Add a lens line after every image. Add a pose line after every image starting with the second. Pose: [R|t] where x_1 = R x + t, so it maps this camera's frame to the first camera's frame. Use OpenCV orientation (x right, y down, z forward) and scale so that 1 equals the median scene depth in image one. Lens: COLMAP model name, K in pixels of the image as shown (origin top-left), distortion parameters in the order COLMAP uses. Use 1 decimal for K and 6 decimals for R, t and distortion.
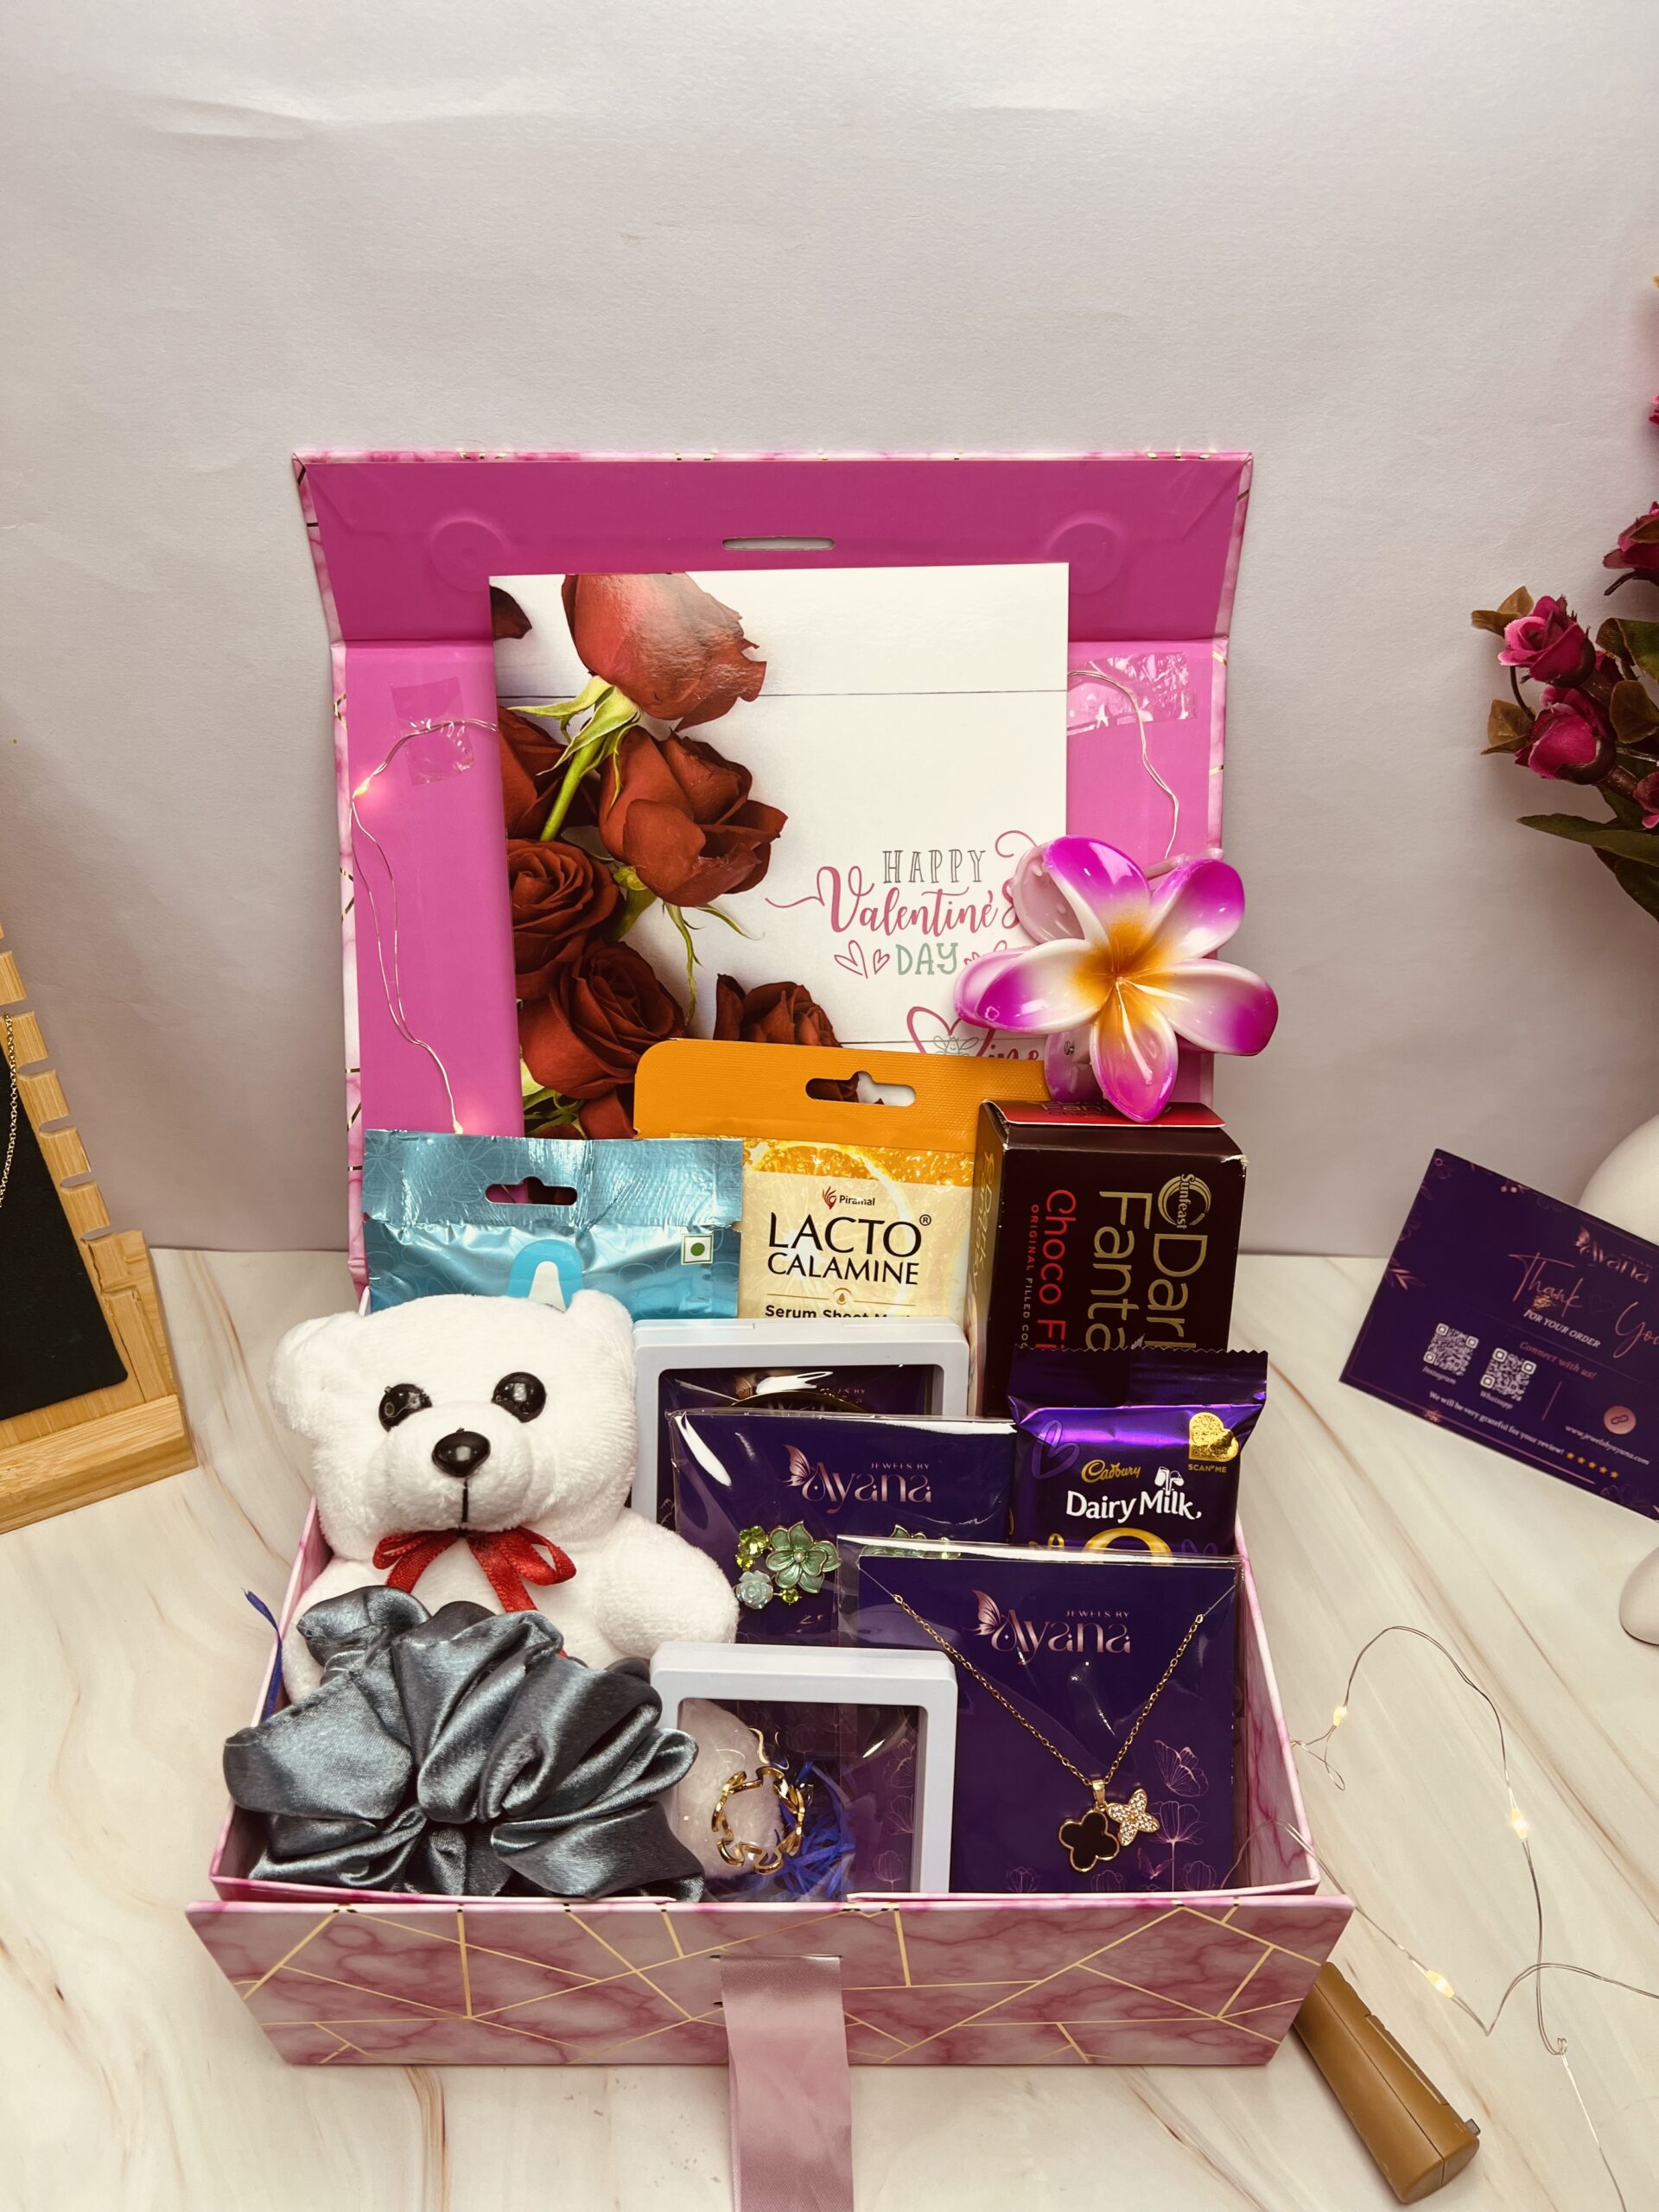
lens RADIAL K [[1667.8, 0, 824.9], [0, 1667.8, 1103.0], [0, 0, 1]] dist [0.070305, -0.121776]
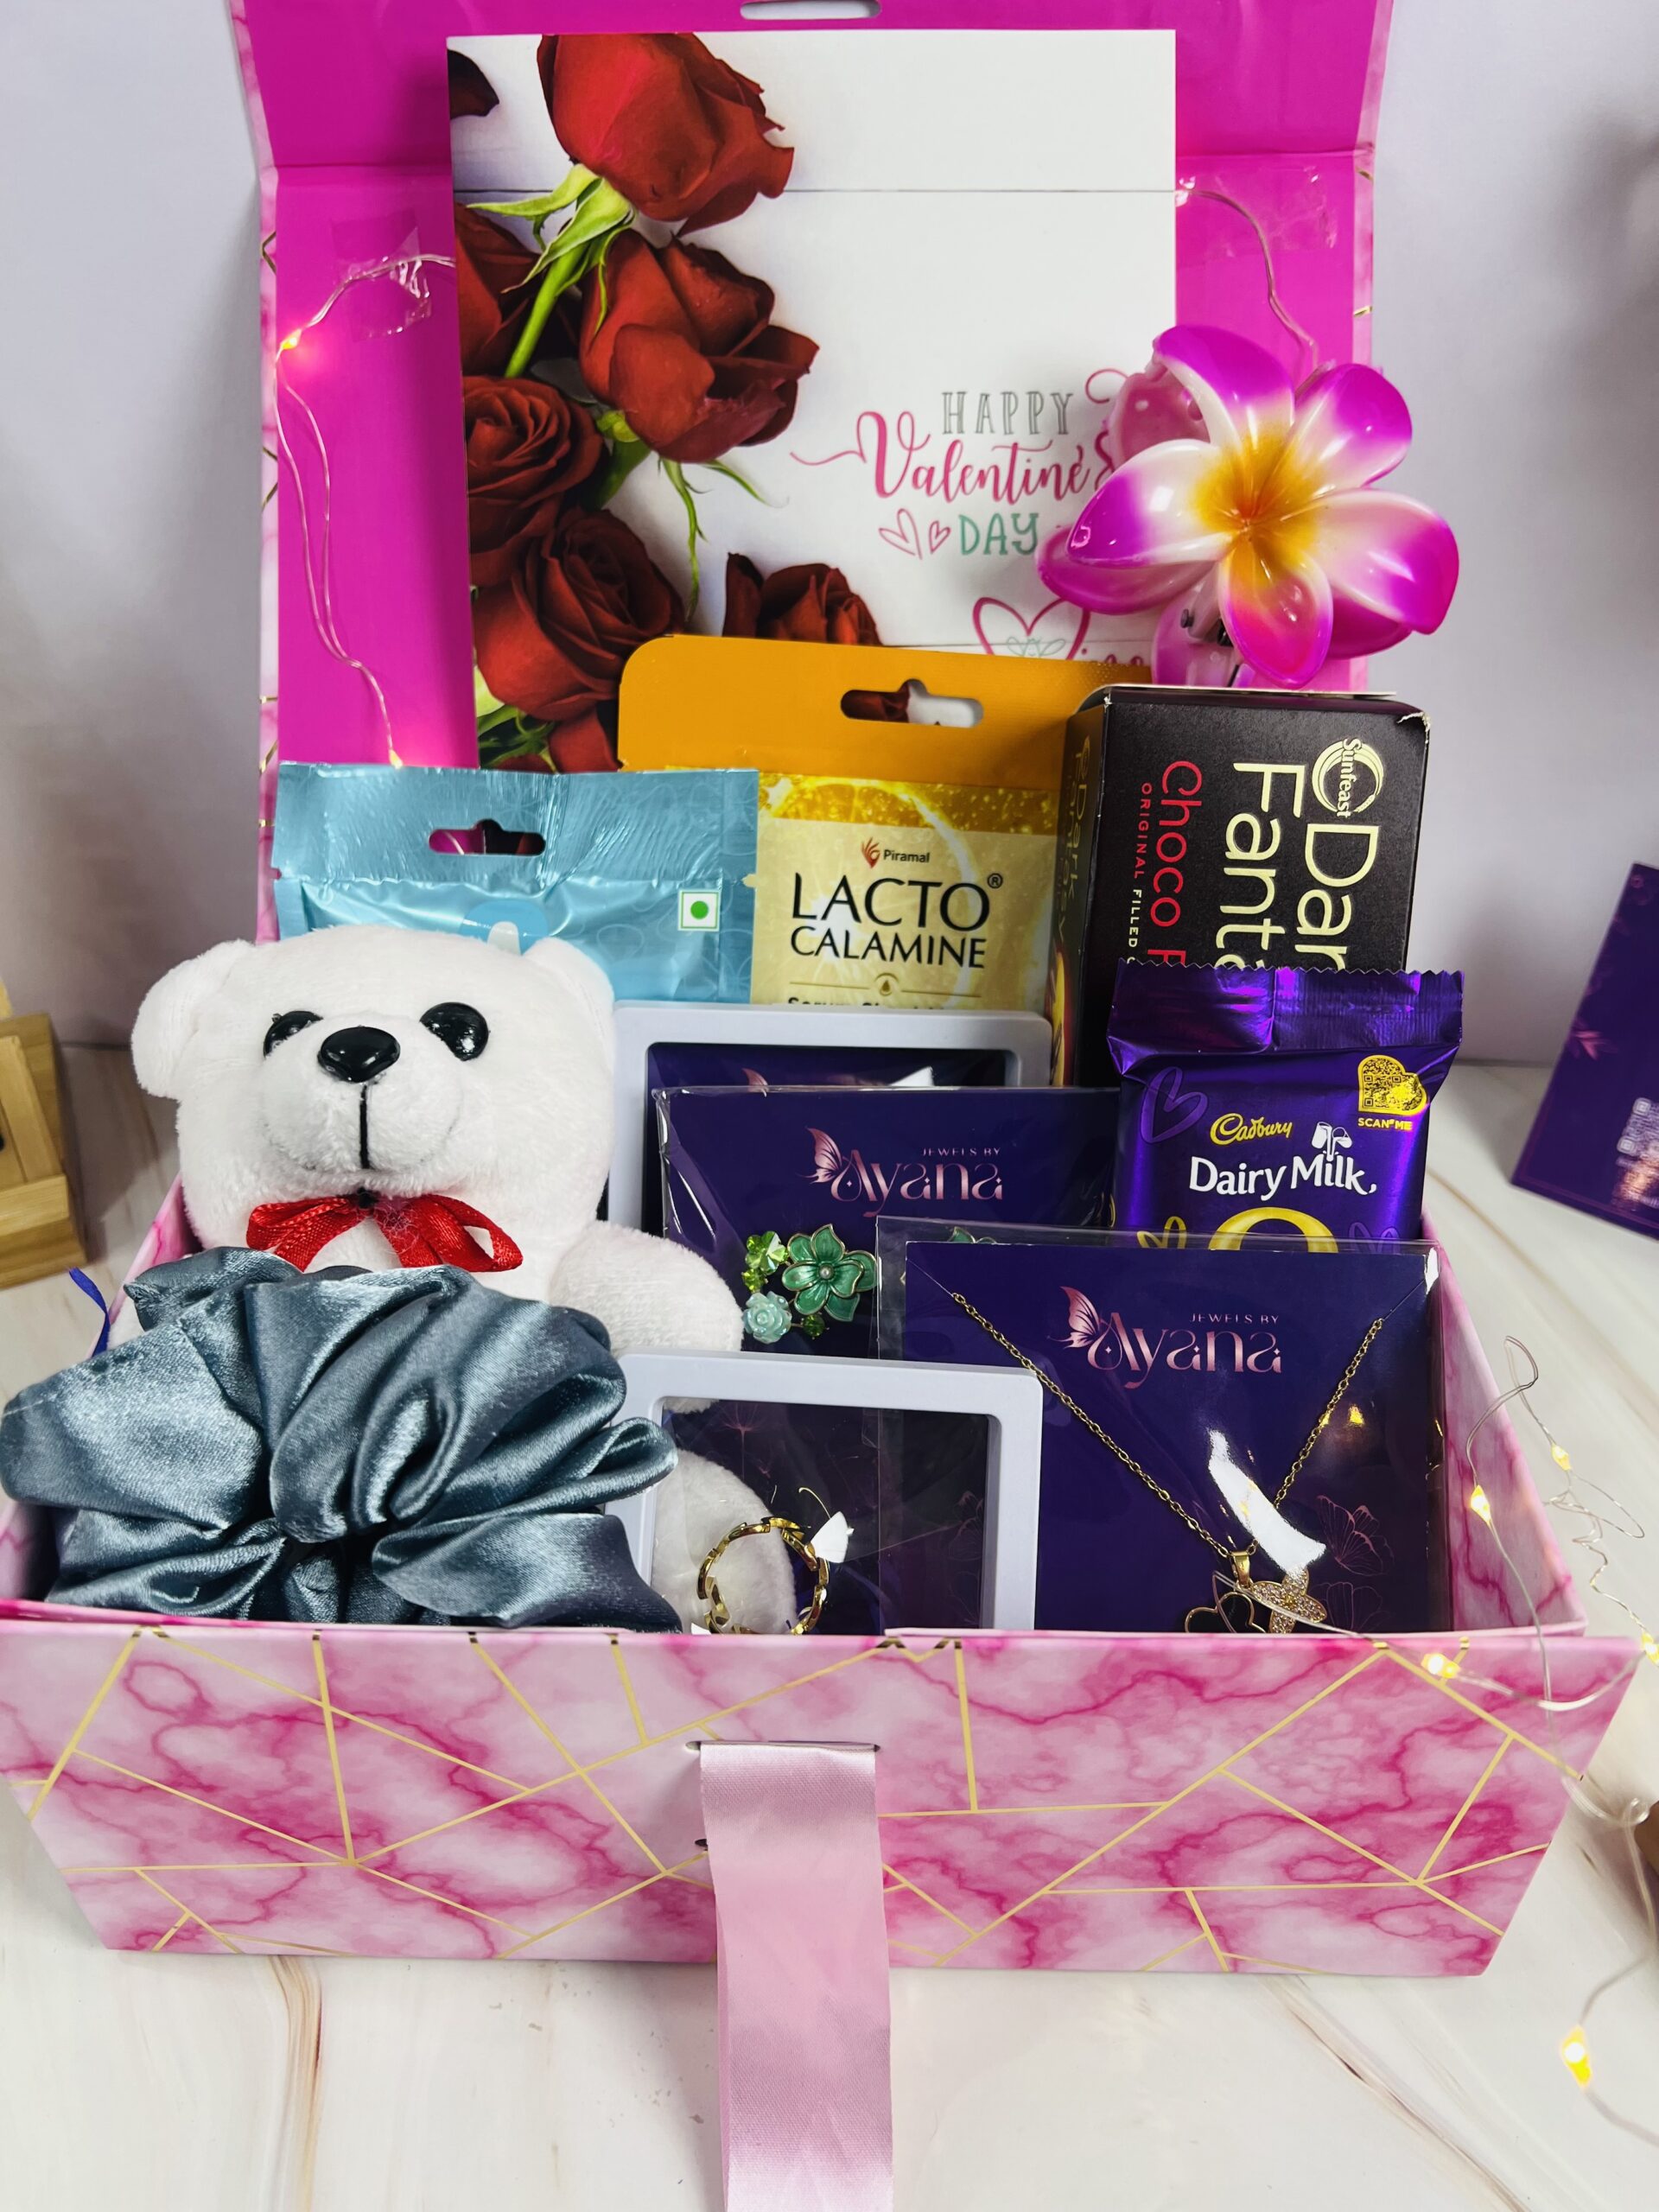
lens RADIAL K [[1719.0, 0, 829.1], [0, 1719.0, 1112.4], [0, 0, 1]] dist [-0.003943, -0.009650]
pose [[0.999598, 0.006113, -0.027684, 0.006804], [-0.008328, 0.996708, -0.080649, 0.260044], [0.027100, 0.080847, 0.996358, 0.238306]]
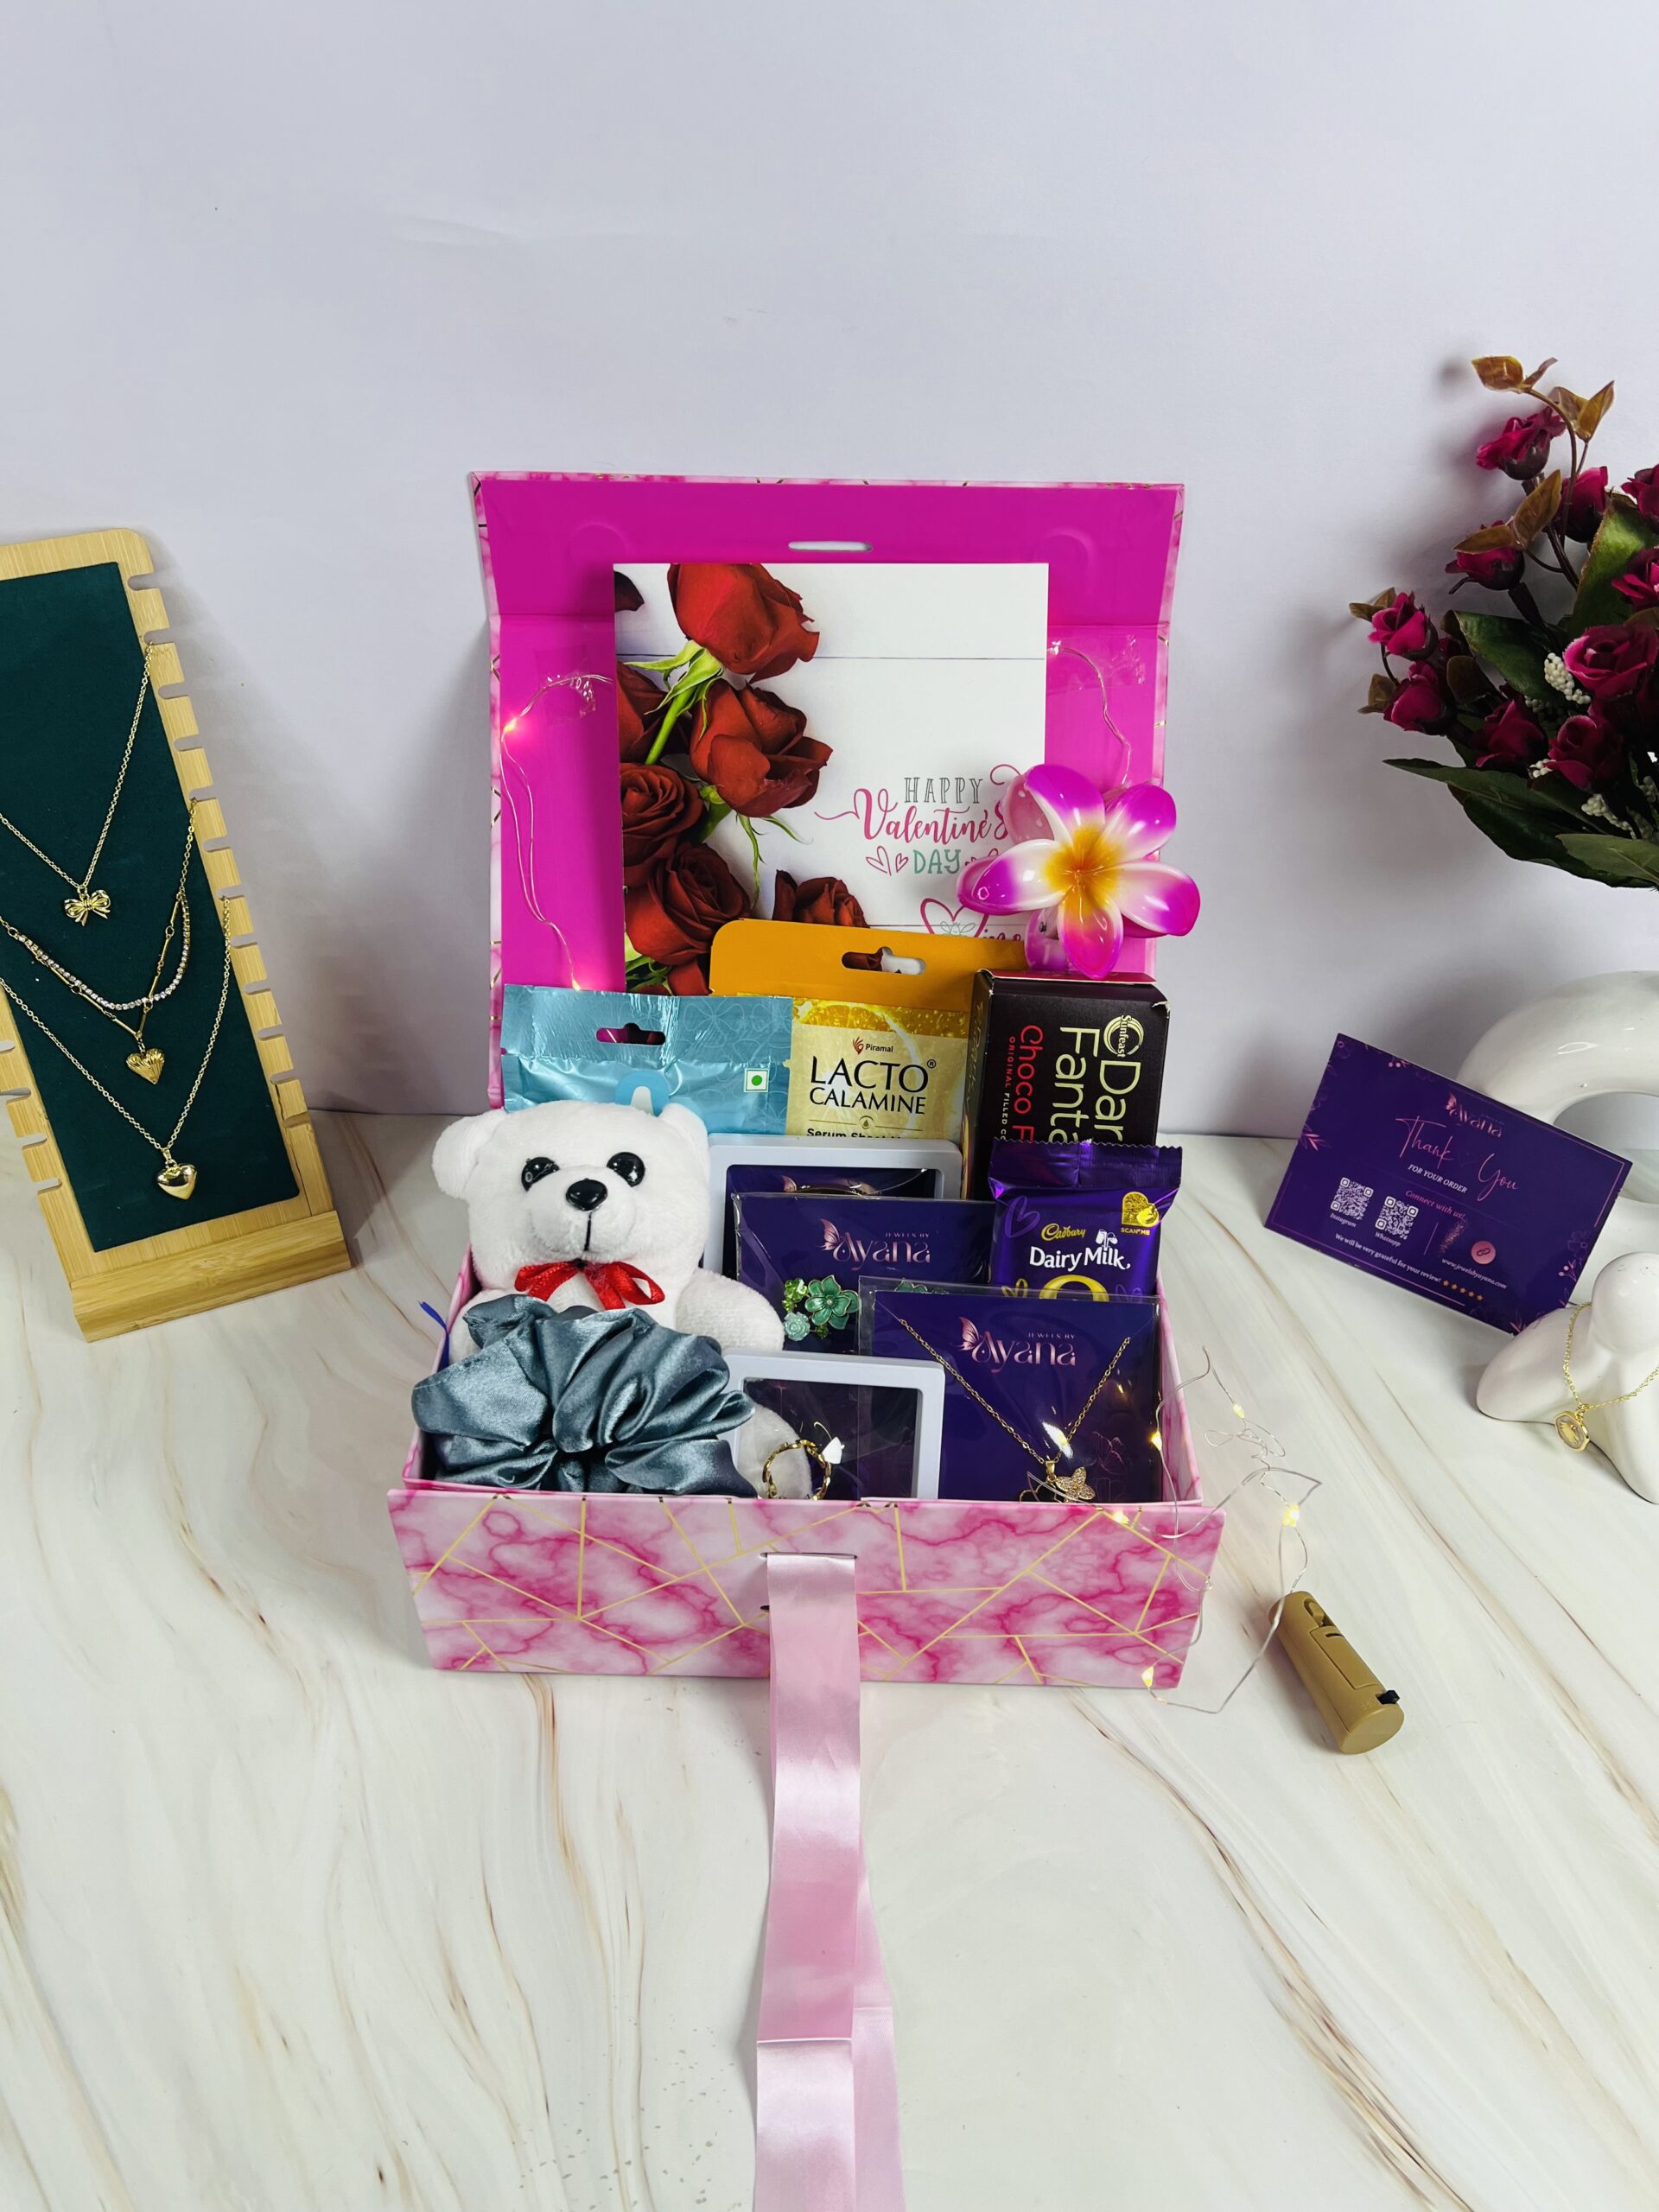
lens RADIAL K [[1677.9, 0, 832.1], [0, 1677.9, 1098.3], [0, 0, 1]] dist [0.112356, -0.342403]
pose [[0.999684, 0.021602, -0.012841, 0.000134], [-0.021977, 0.999315, -0.029770, 0.148298], [0.012189, 0.030042, 0.999474, -0.332245]]
